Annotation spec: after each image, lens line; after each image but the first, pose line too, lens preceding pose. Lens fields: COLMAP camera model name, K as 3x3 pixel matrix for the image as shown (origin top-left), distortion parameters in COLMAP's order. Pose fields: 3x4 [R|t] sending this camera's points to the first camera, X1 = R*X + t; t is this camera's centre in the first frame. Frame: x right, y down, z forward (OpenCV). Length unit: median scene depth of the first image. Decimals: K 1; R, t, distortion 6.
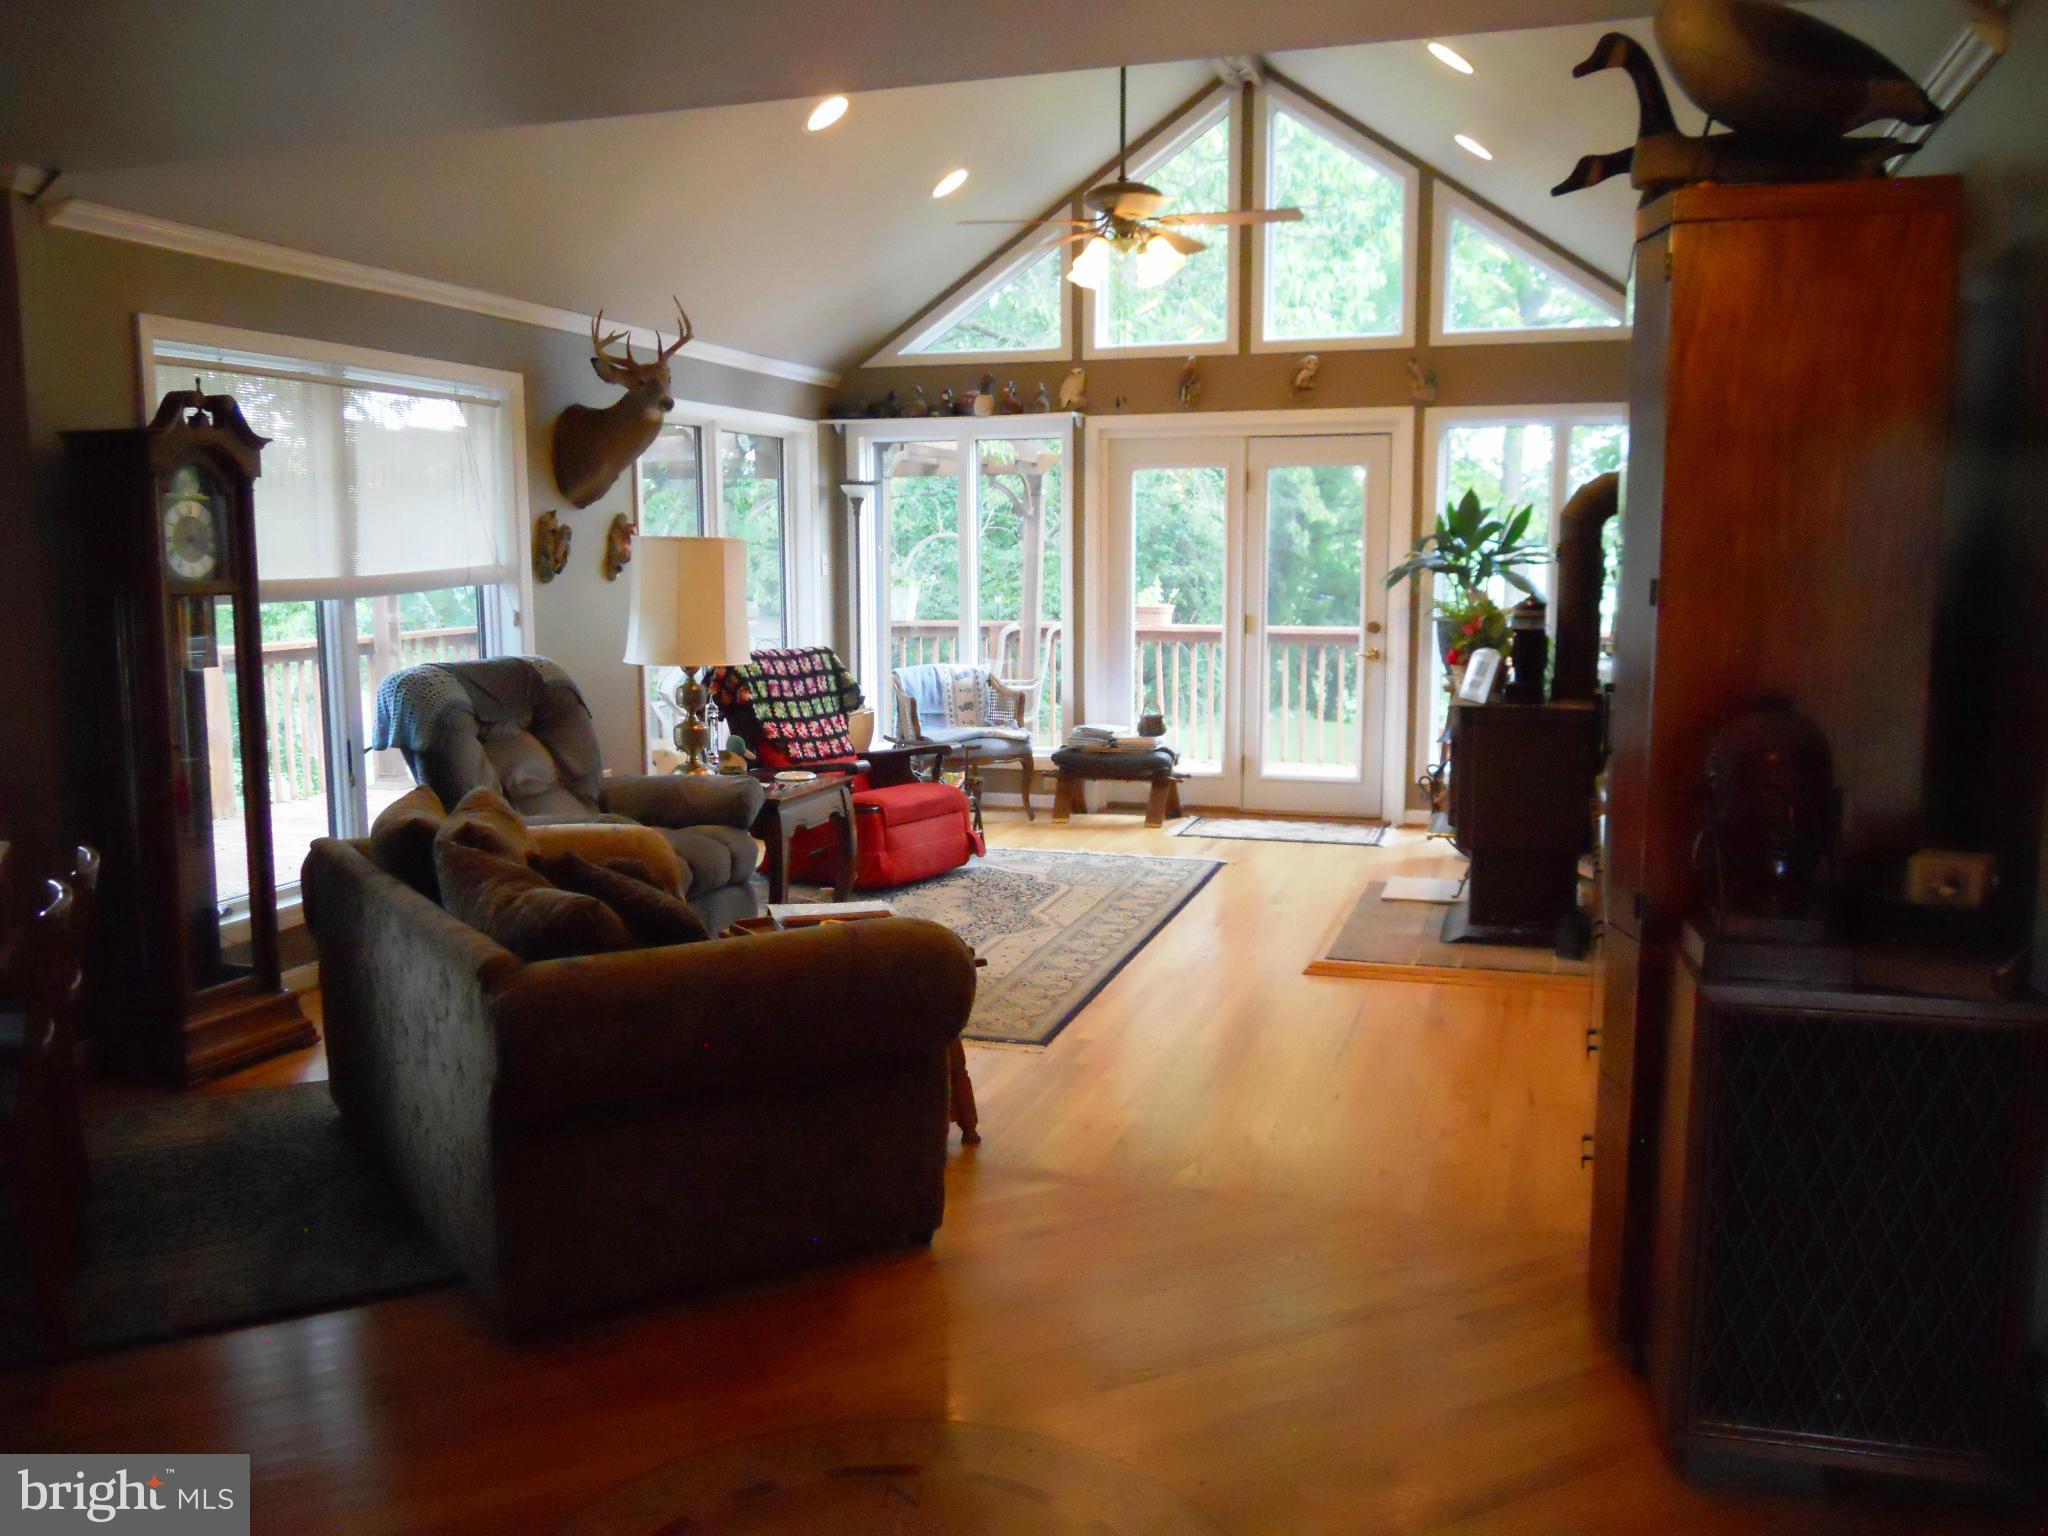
lens RADIAL K [[1689.9, 0, 1024.0], [0, 1689.9, 768.0], [0, 0, 1]] dist [-0.005576, 0.000432]
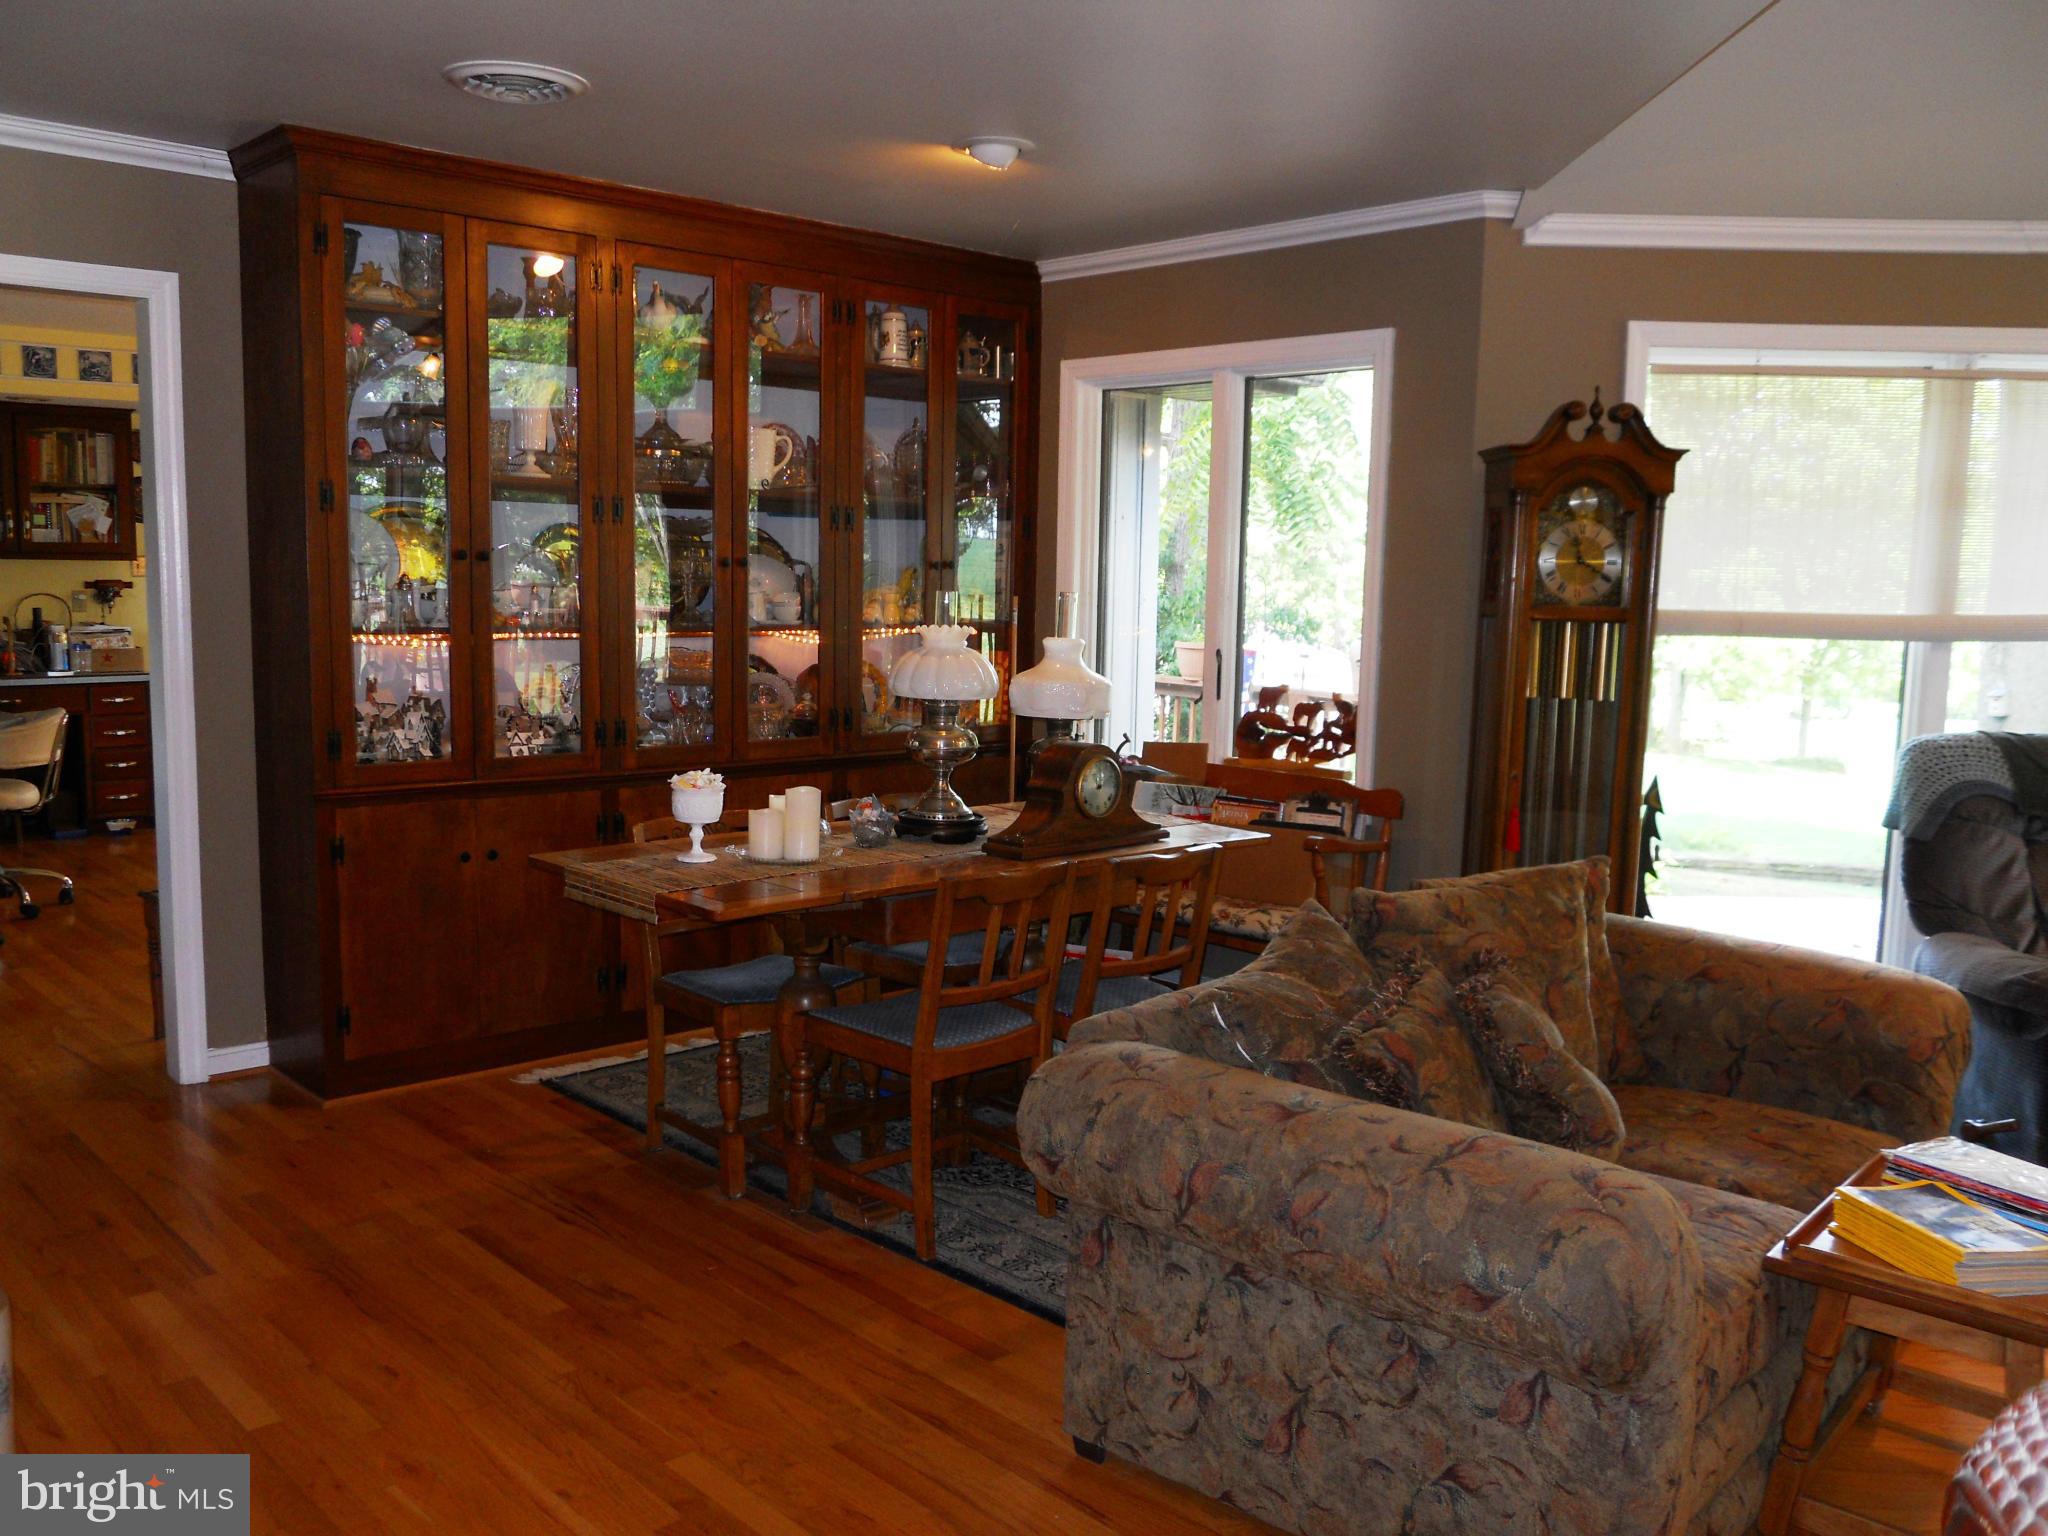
lens RADIAL K [[1689.9, 0, 1024.0], [0, 1689.9, 768.0], [0, 0, 1]] dist [-0.005576, 0.000432]
pose [[0.294980, 0.131934, -0.946351, 0.298892], [-0.144303, 0.985213, 0.092372, -0.063644], [0.944544, 0.109313, 0.309657, 0.419784]]
